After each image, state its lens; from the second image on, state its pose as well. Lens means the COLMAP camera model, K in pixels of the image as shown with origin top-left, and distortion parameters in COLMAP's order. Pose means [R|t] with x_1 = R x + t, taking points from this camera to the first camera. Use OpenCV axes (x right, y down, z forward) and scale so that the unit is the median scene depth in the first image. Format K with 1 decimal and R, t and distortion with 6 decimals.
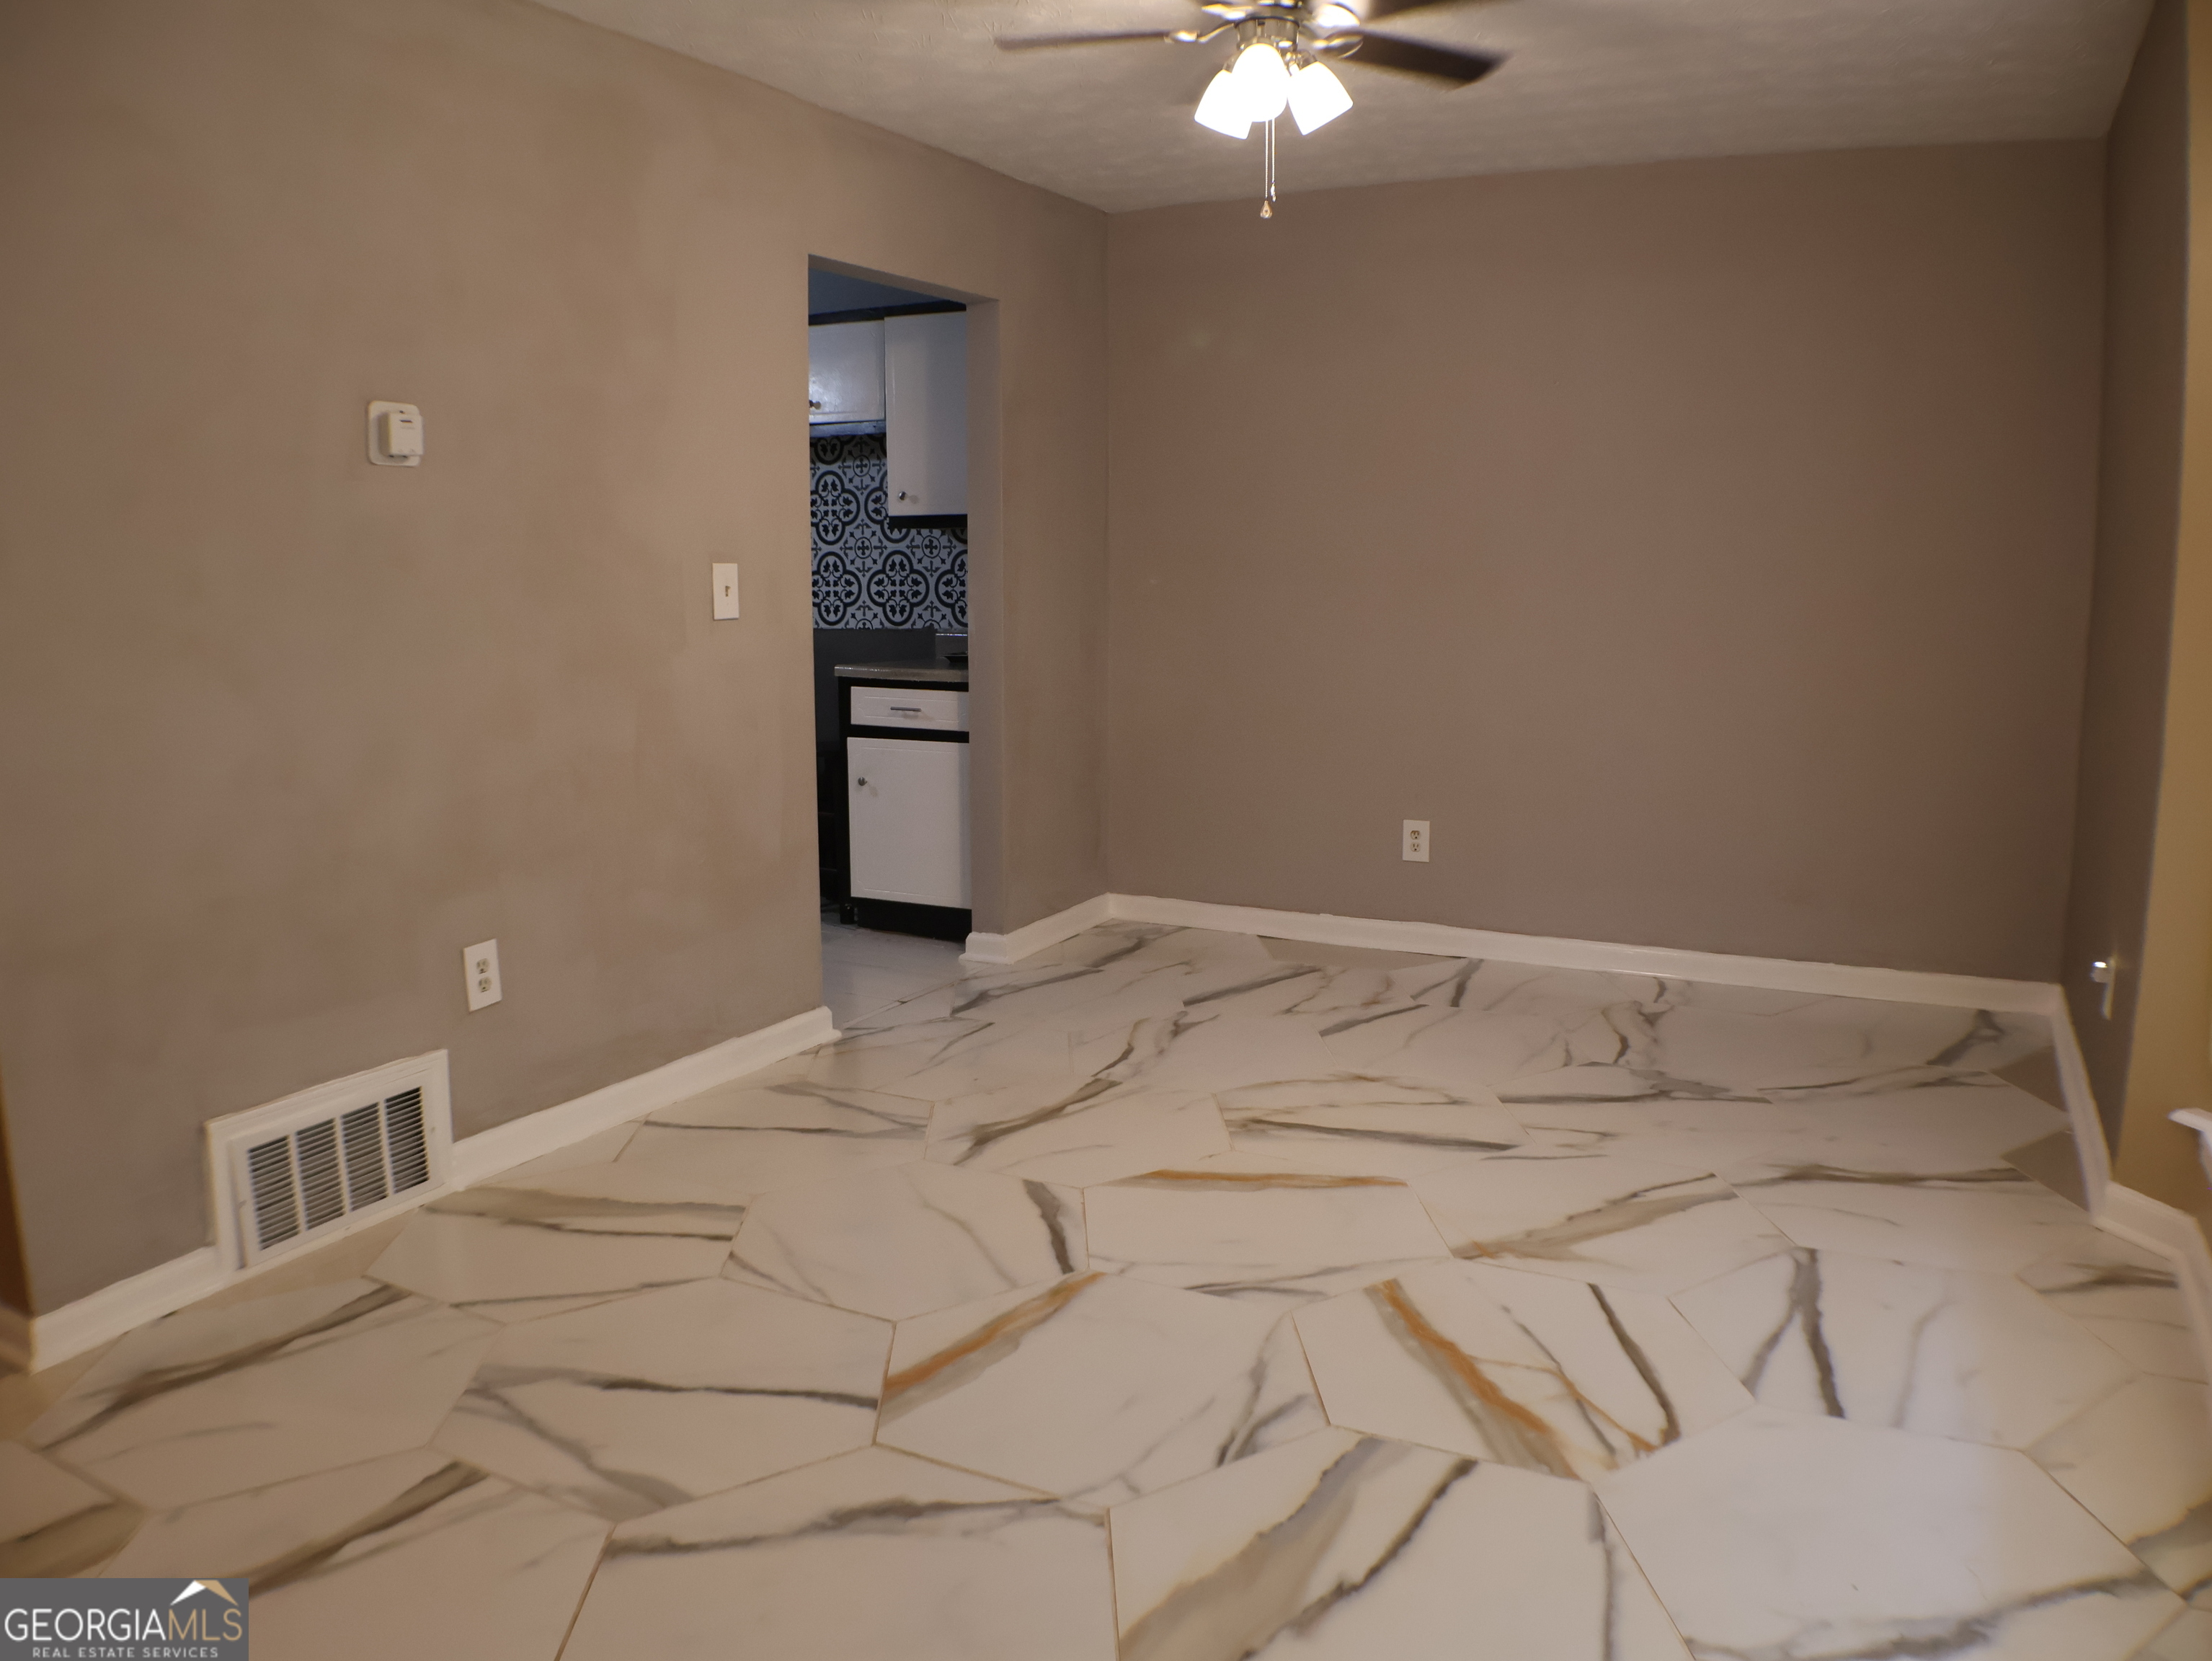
lens RADIAL K [[1620.1, 0, 1106.0], [0, 1620.1, 830.5], [0, 0, 1]] dist [-0.130961, 0.002229]
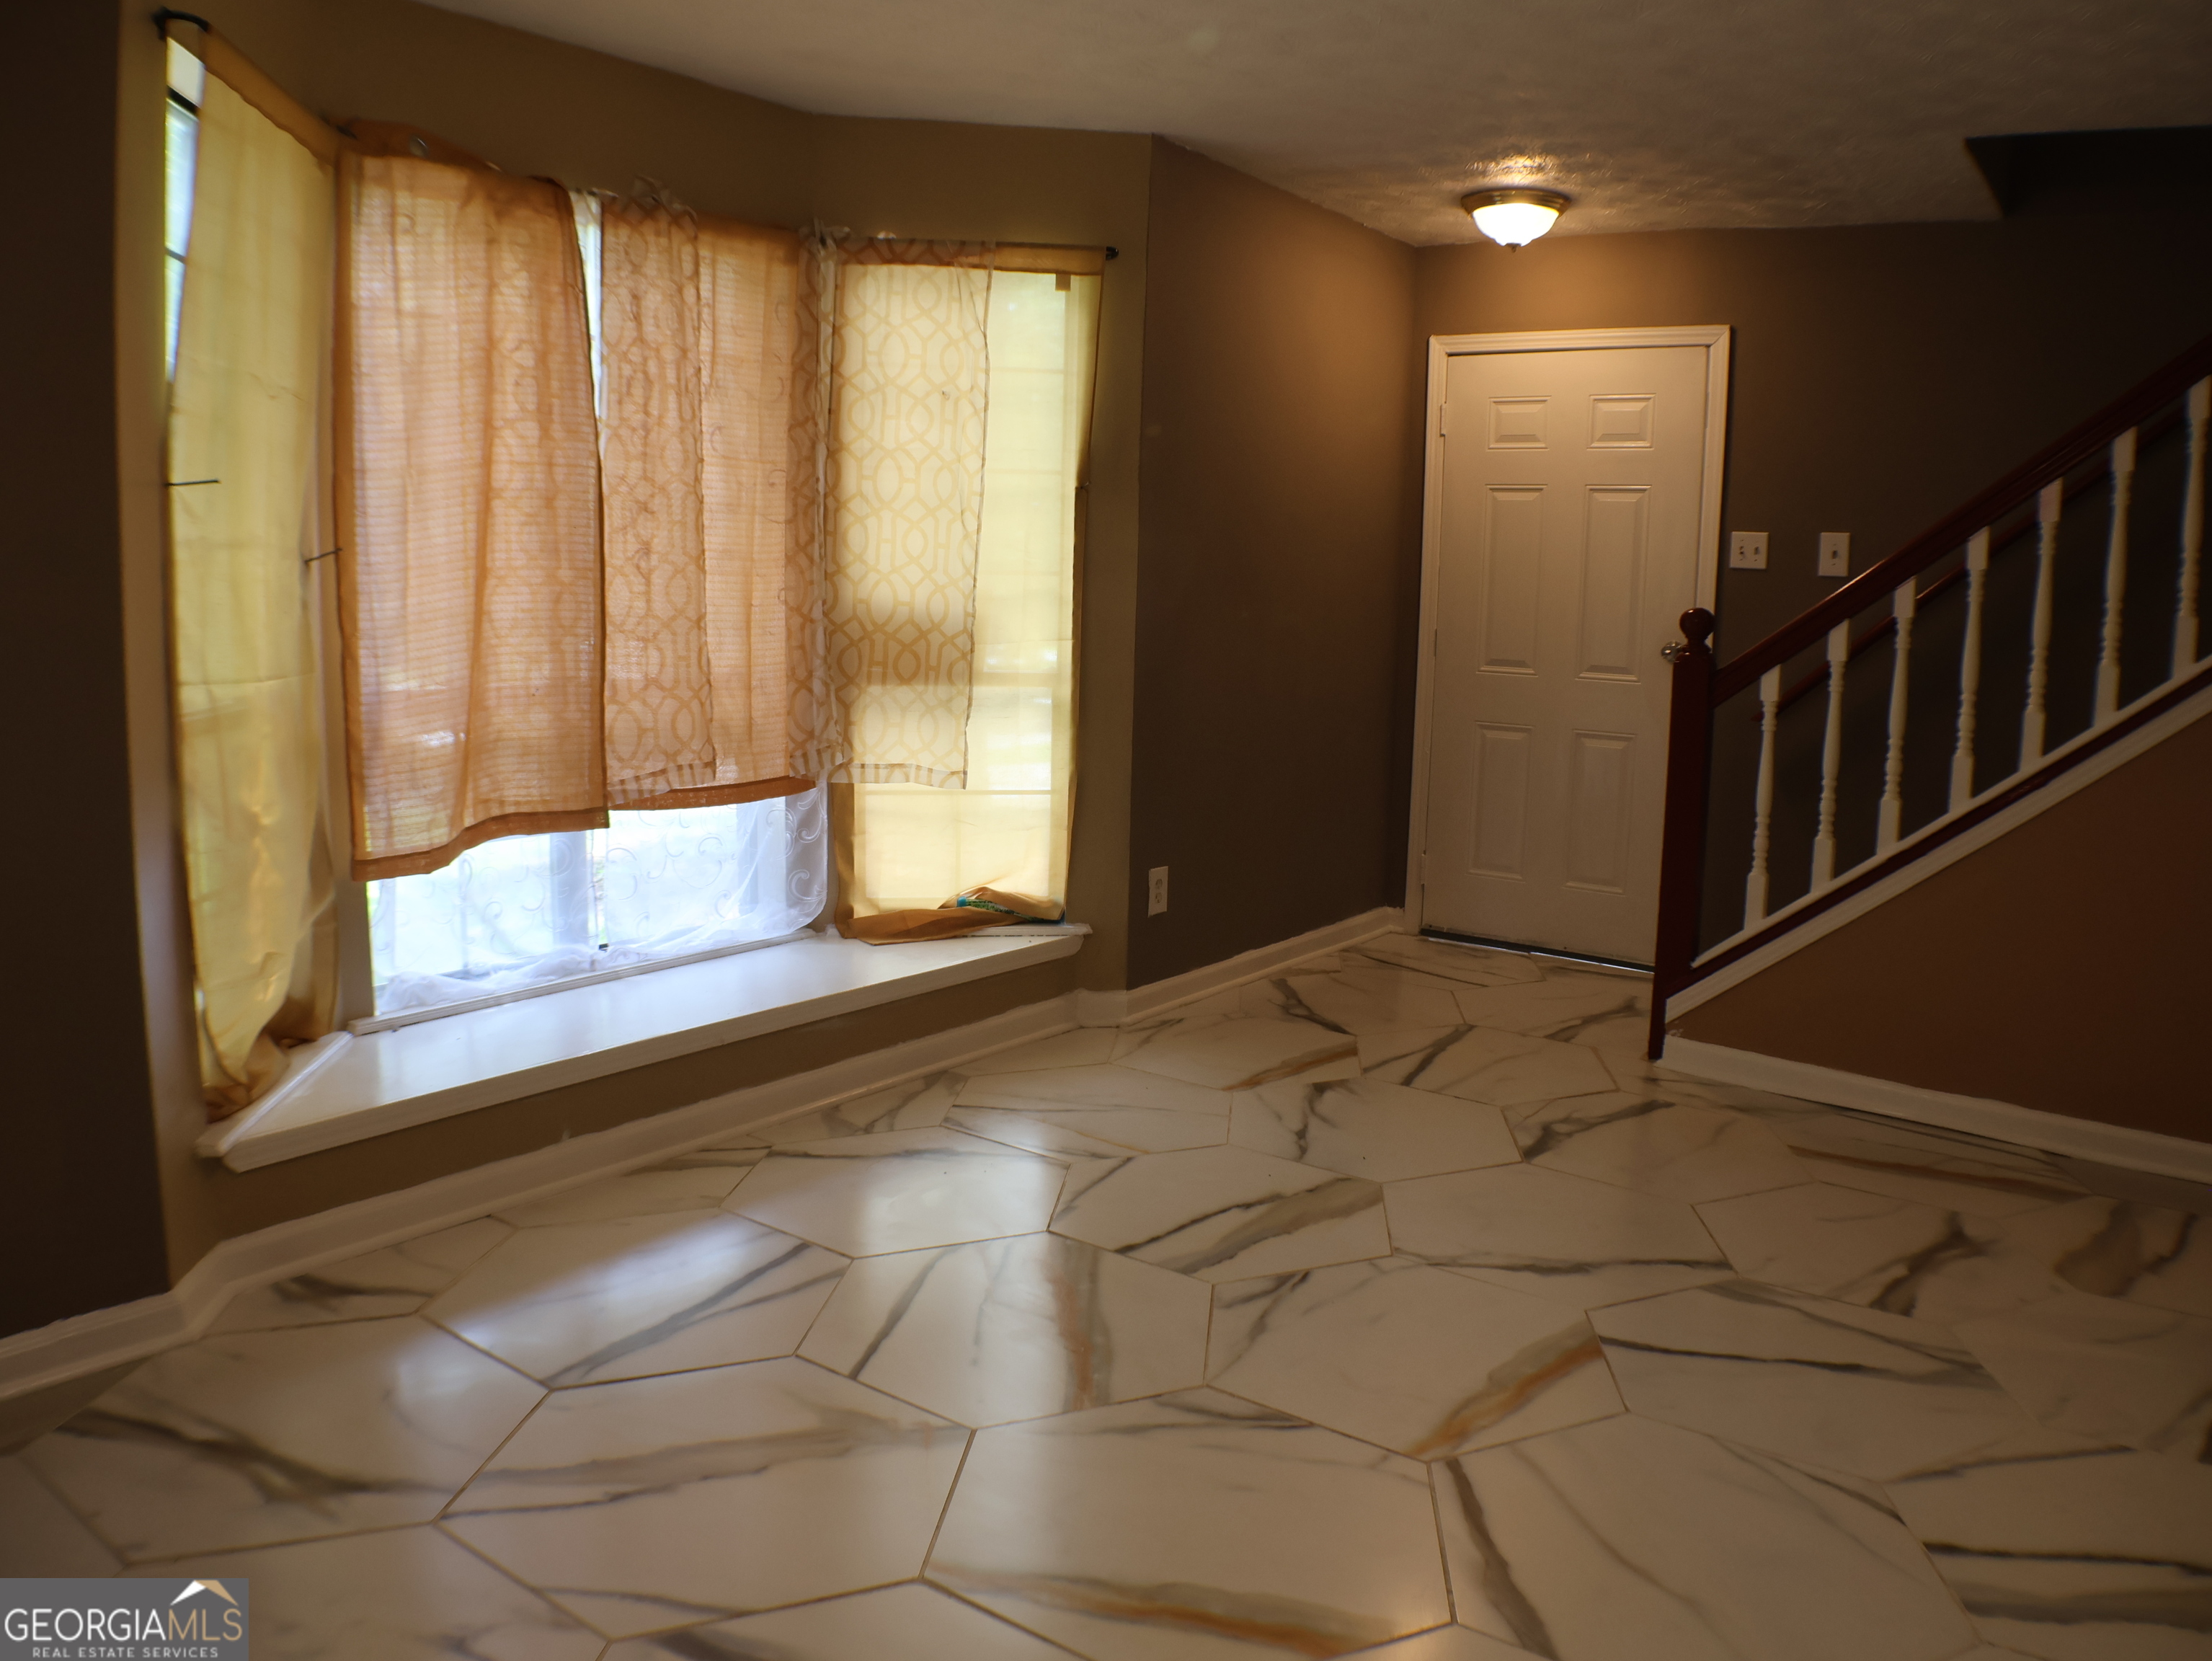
lens RADIAL K [[1620.1, 0, 1106.0], [0, 1620.1, 830.5], [0, 0, 1]] dist [-0.130961, 0.002229]
pose [[-0.988816, -0.045153, 0.142140, 0.063770], [-0.000414, 0.953894, 0.300144, -0.338576], [-0.149139, 0.296728, -0.943244, 2.118563]]
